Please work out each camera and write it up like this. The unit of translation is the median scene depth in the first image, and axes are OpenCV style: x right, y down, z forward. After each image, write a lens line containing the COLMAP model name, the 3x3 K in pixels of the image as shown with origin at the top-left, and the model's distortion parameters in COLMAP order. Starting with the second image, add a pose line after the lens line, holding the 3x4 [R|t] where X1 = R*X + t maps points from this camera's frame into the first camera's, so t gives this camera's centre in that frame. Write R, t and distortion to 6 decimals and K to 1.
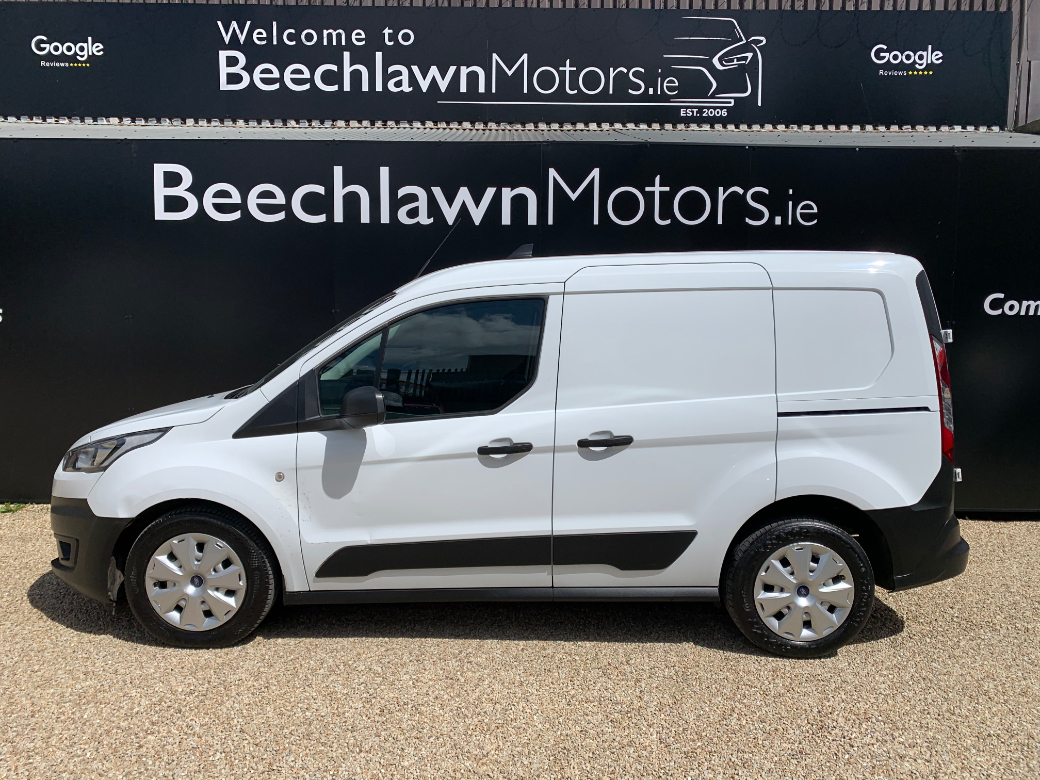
lens RADIAL K [[804.5, 0, 511.1], [0, 804.5, 385.4], [0, 0, 1]] dist [0.010367, -0.012833]
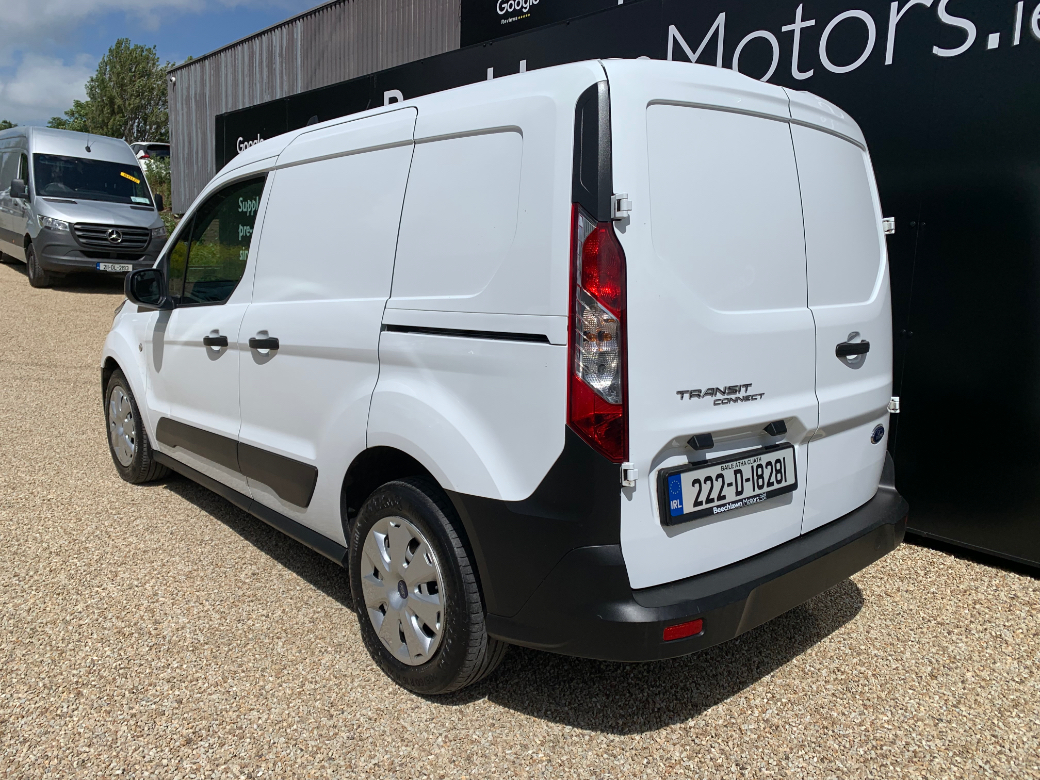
lens RADIAL K [[804.5, 0, 511.1], [0, 804.5, 385.4], [0, 0, 1]] dist [0.010367, -0.012833]
pose [[0.662761, 0.128798, -0.737671, 0.883820], [-0.080652, 0.991645, 0.100680, 0.006952], [0.744475, -0.007232, 0.667612, 0.591392]]
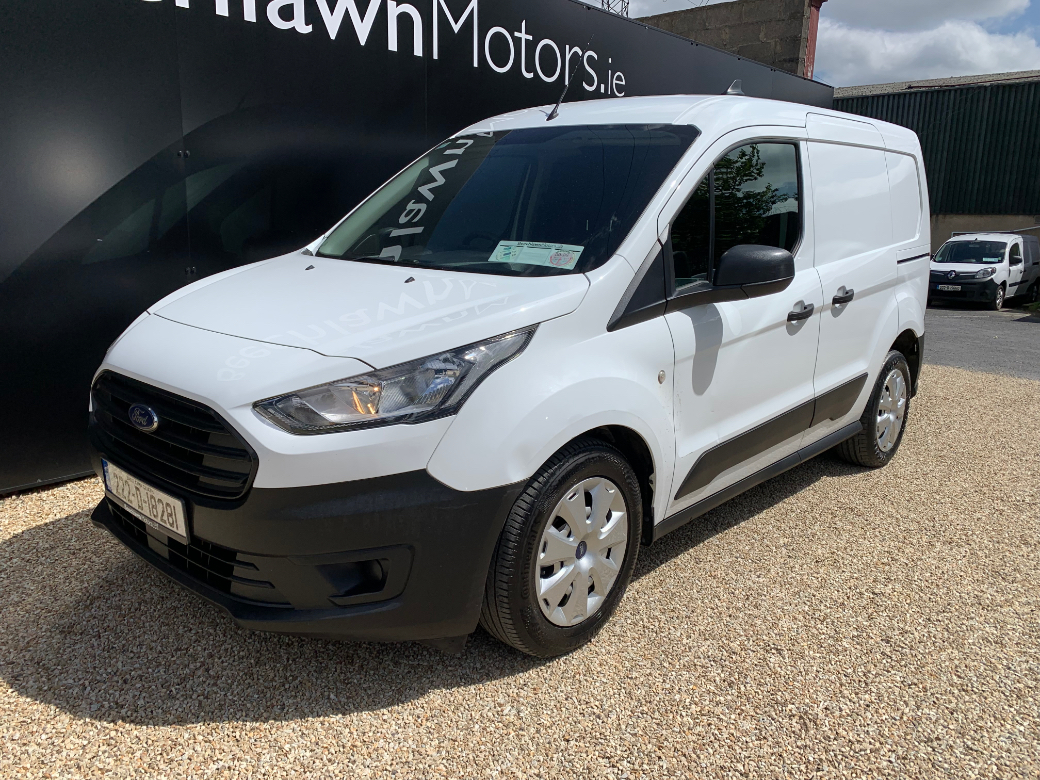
lens RADIAL K [[804.5, 0, 511.1], [0, 804.5, 385.4], [0, 0, 1]] dist [0.010367, -0.012833]
pose [[0.676615, -0.145101, 0.721899, -0.858153], [0.043484, 0.986555, 0.157541, 0.001528], [-0.735052, -0.075204, 0.673827, 0.585936]]
